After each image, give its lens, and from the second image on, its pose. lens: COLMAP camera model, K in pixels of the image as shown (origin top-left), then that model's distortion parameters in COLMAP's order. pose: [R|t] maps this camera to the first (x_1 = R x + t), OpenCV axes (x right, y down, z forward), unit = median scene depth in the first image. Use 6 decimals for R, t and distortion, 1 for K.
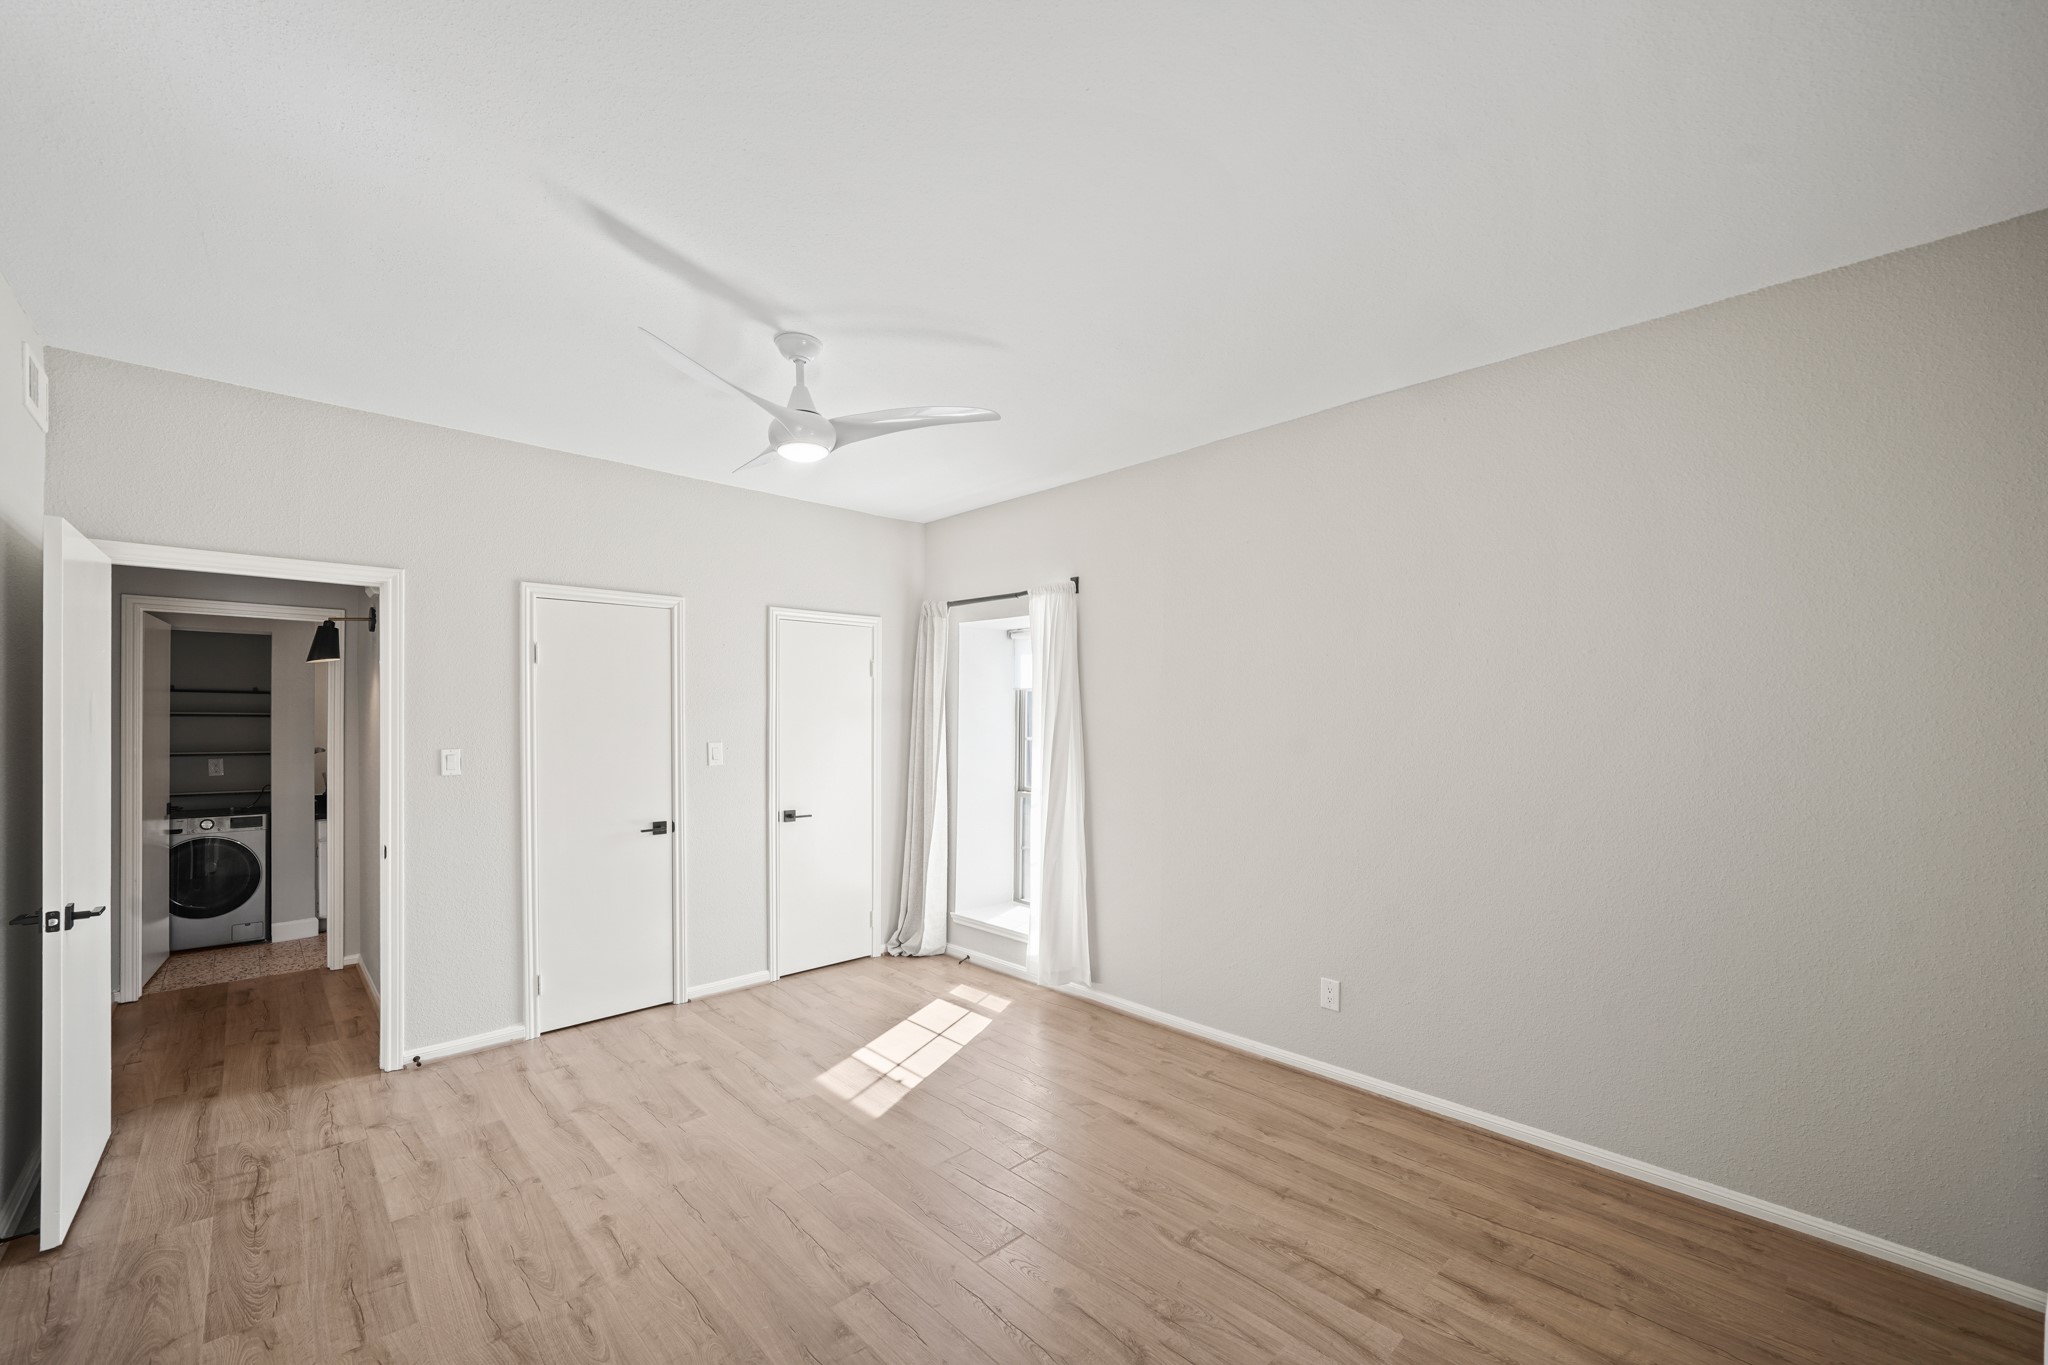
lens RADIAL K [[826.9, 0, 1025.7], [0, 826.9, 723.0], [0, 0, 1]] dist [-0.001143, 0.000115]
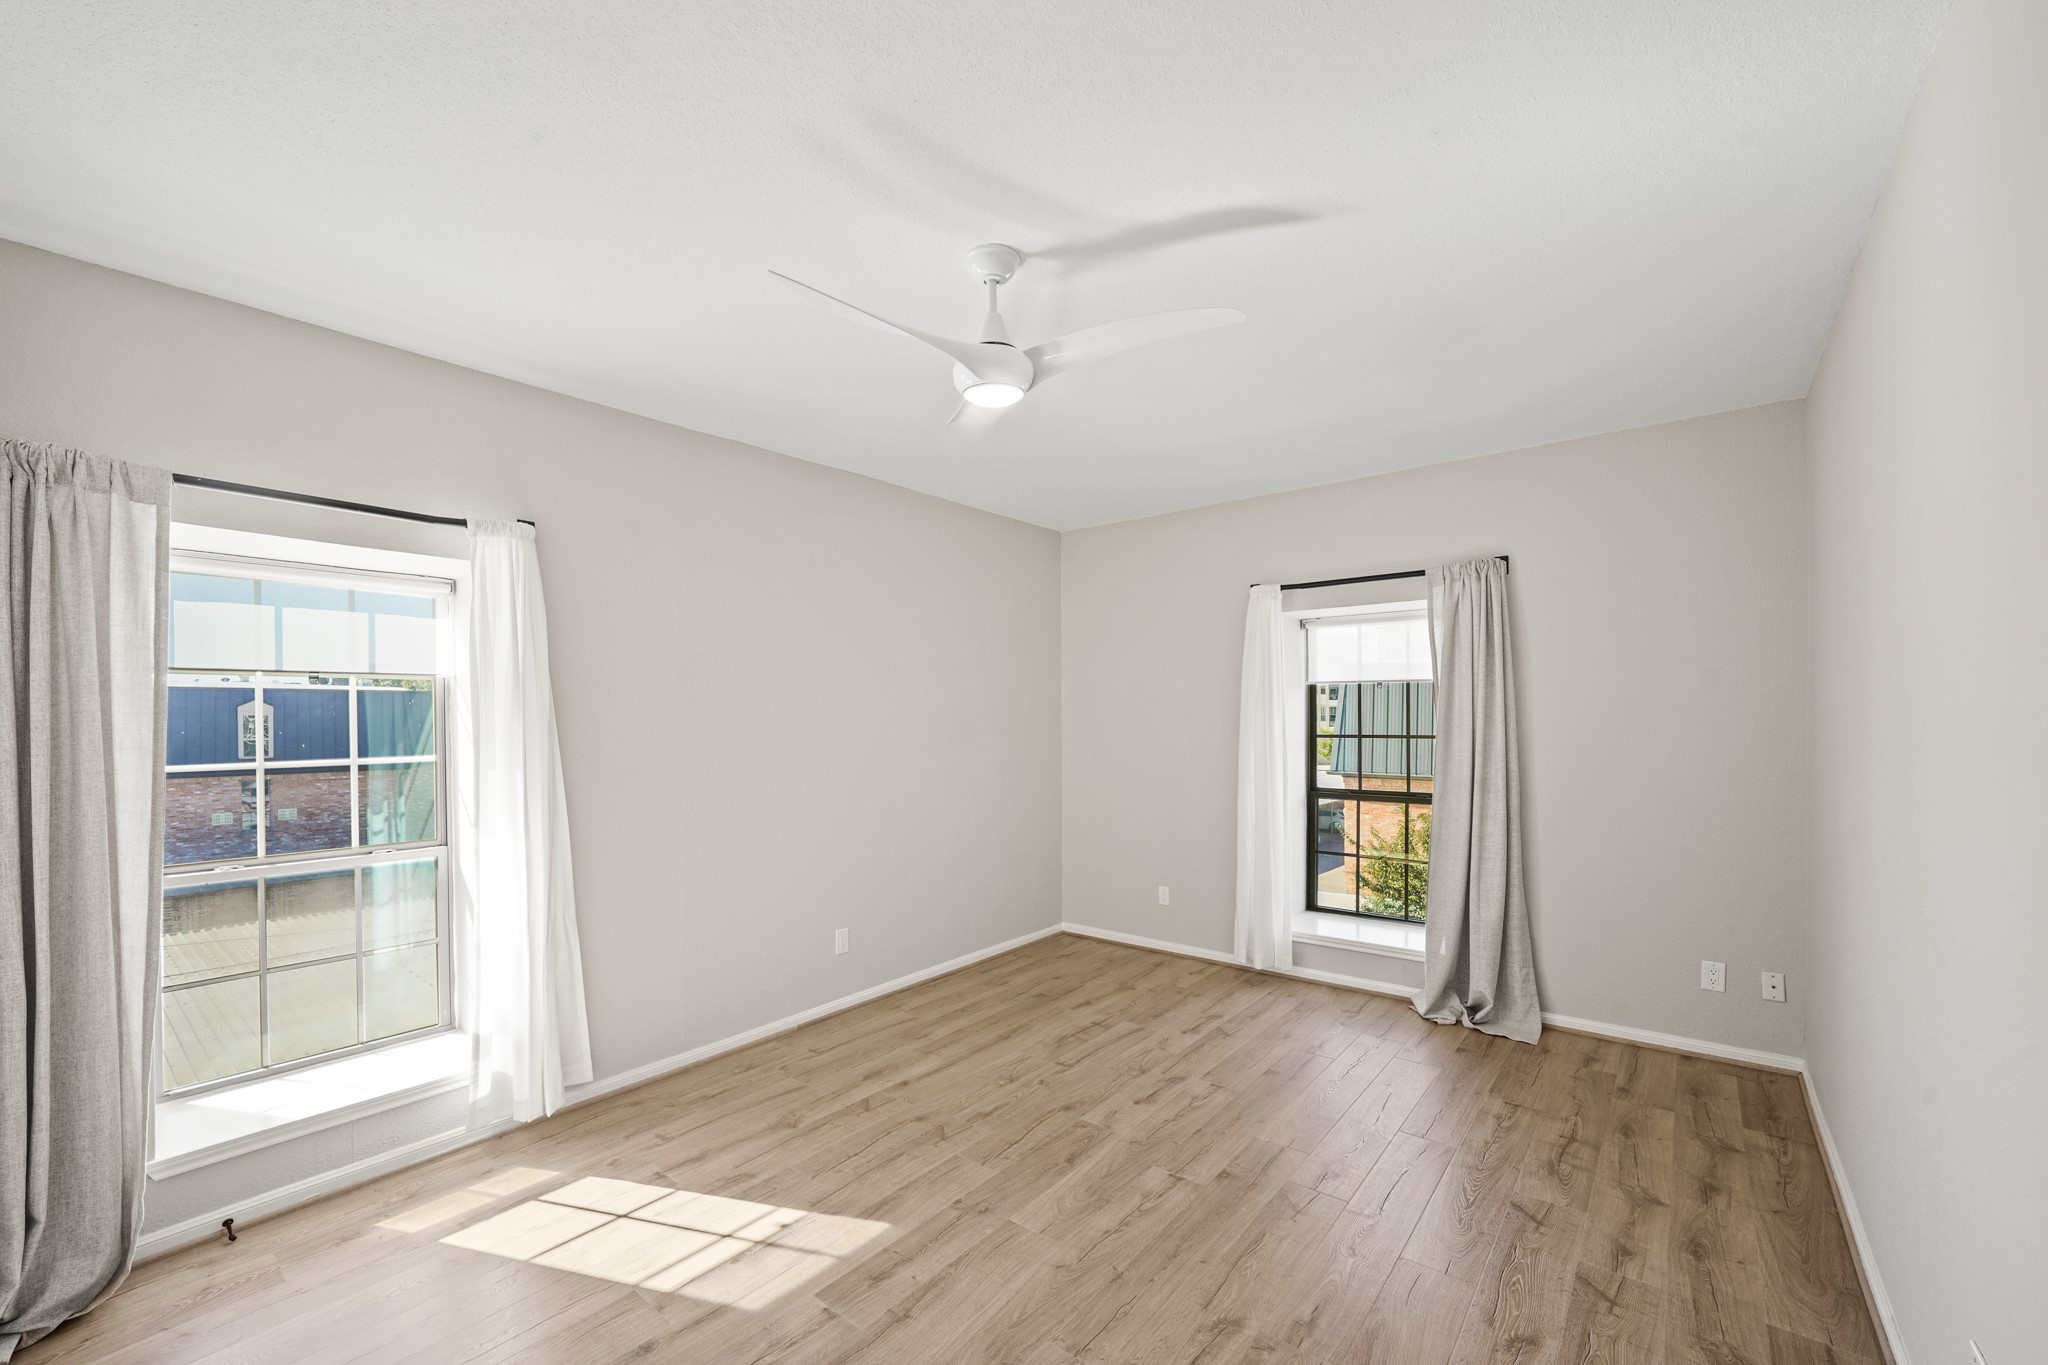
lens RADIAL K [[826.9, 0, 1025.7], [0, 826.9, 723.0], [0, 0, 1]] dist [-0.001143, 0.000115]
pose [[-0.137360, -0.003348, 0.990516, -0.862454], [0.016635, 0.999845, 0.005686, -0.001480], [-0.990381, 0.017258, -0.137283, 0.858813]]
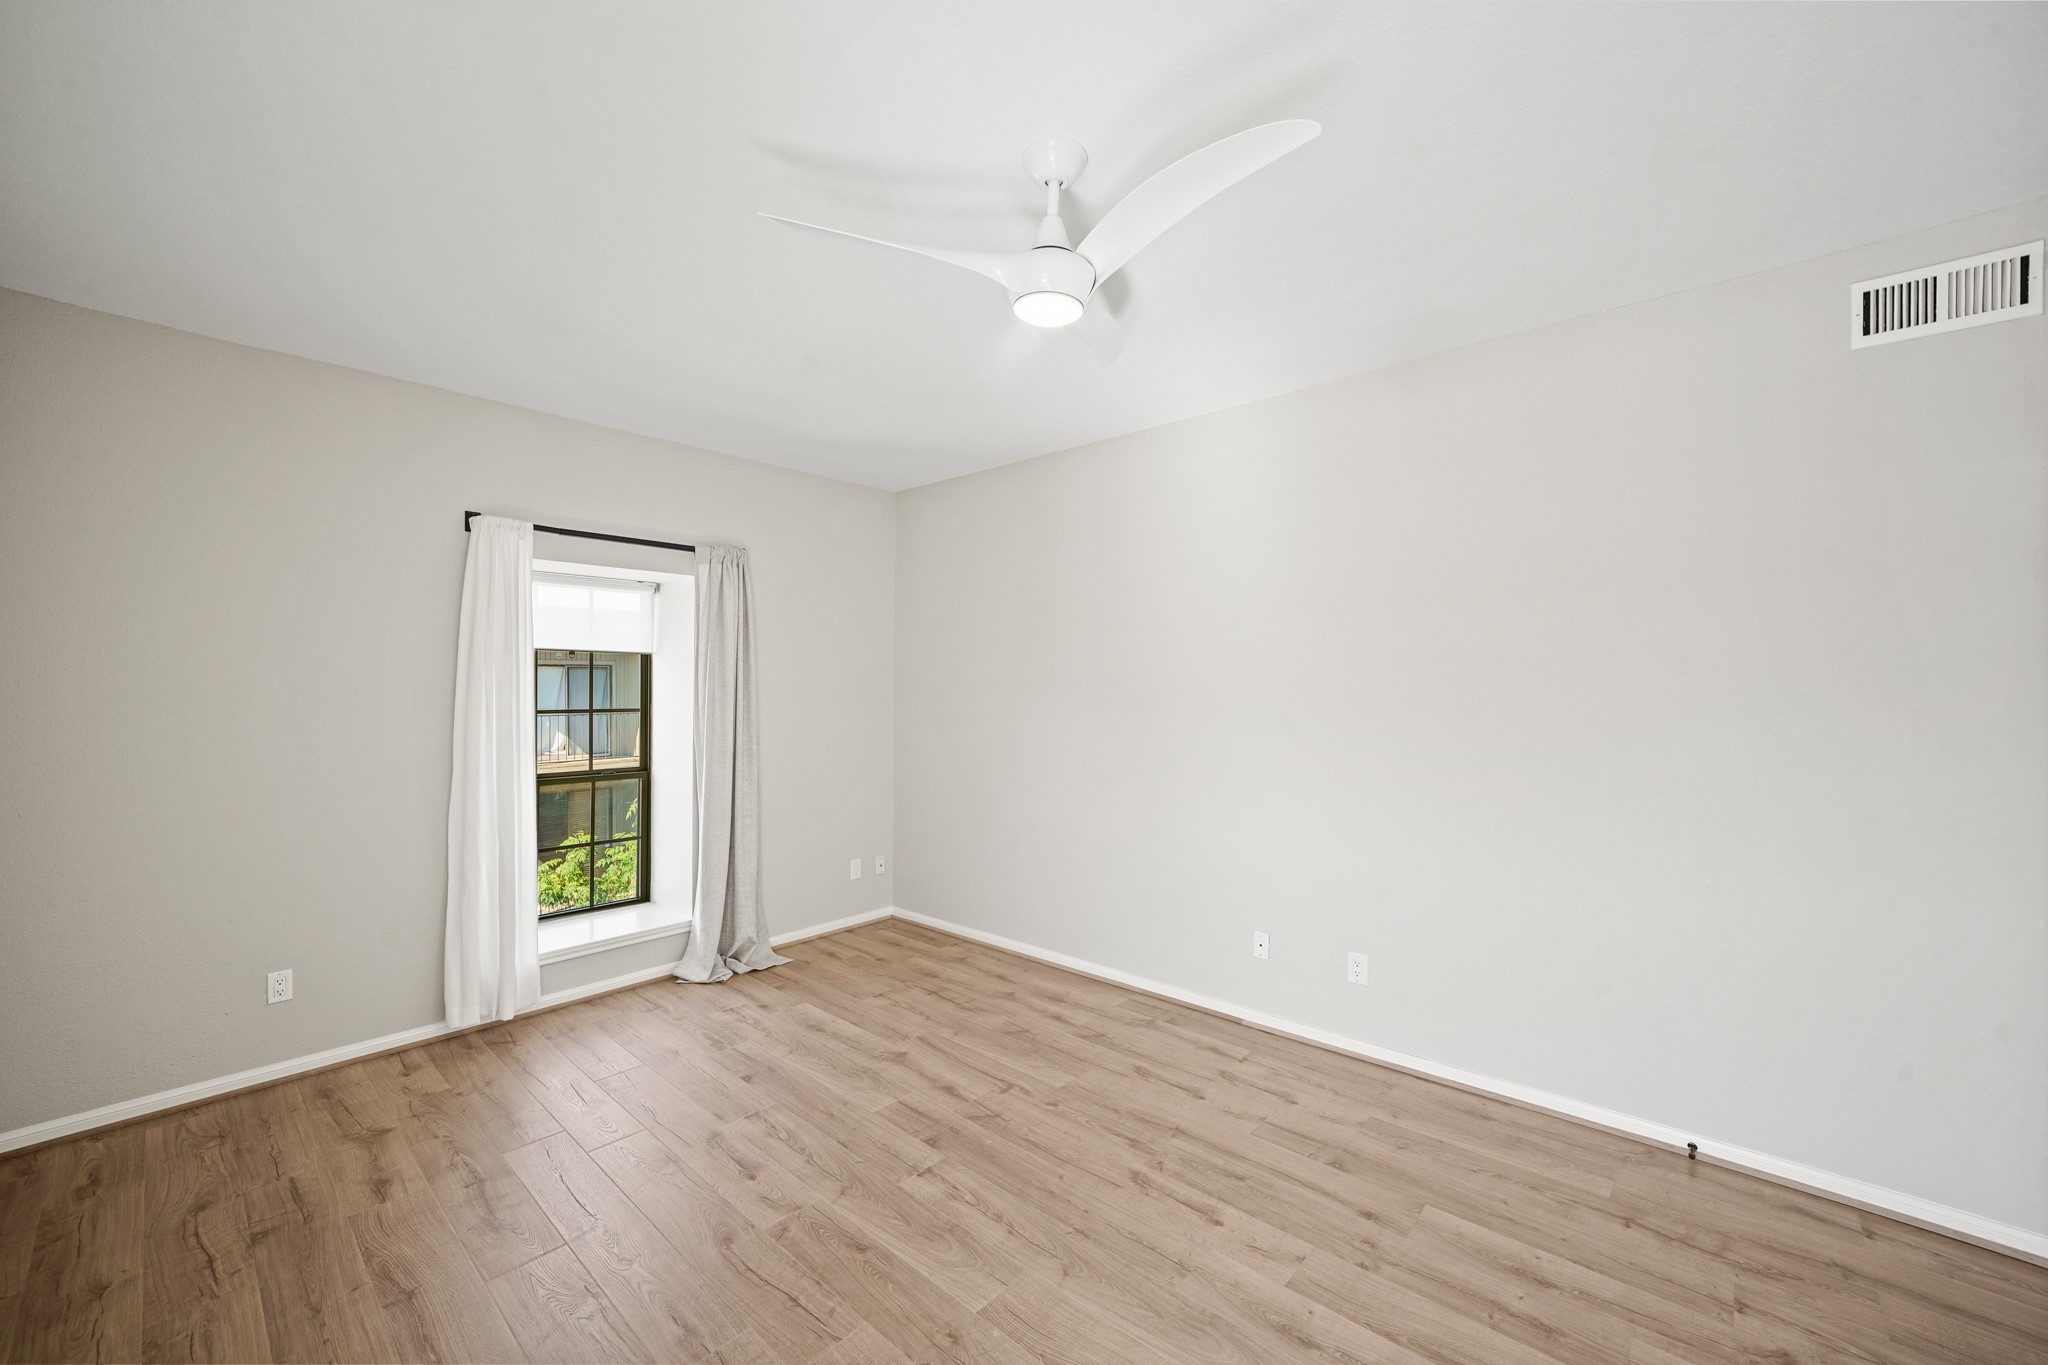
lens RADIAL K [[788.2, 0, 1024.0], [0, 788.2, 682.5], [0, 0, 1]] dist [-0.001241, 0.000110]
pose [[-0.996674, -0.002113, -0.081463, -0.154588], [-0.002193, 0.999997, 0.000891, -0.007013], [0.081461, 0.001066, -0.996676, 1.321826]]
